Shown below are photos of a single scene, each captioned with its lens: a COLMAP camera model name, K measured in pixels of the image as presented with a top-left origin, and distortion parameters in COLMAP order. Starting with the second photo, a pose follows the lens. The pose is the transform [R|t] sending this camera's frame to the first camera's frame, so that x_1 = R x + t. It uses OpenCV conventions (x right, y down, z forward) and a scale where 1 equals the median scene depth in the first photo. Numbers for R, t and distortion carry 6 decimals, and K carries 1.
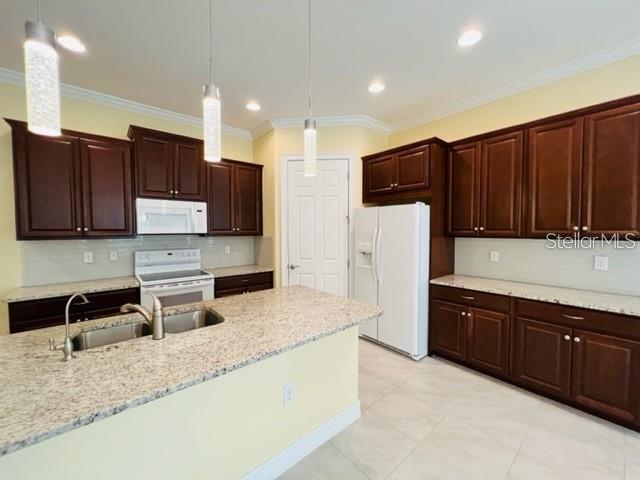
lens RADIAL K [[256.8, 0, 319.9], [0, 256.8, 241.2], [0, 0, 1]] dist [0.002932, 0.000224]
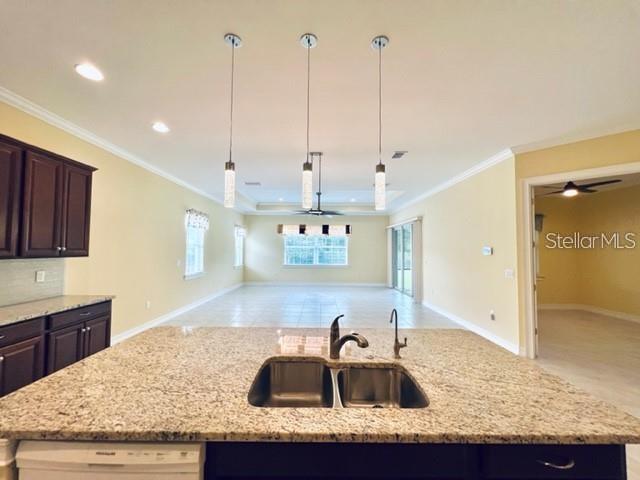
lens RADIAL K [[255.9, 0, 318.8], [0, 255.9, 239.5], [0, 0, 1]] dist [0.000060, 0.000027]
pose [[-0.765906, 0.022506, 0.642558, -0.739803], [0.021711, 0.999723, -0.009137, -0.052085], [-0.642586, 0.006953, -0.766182, 1.081485]]
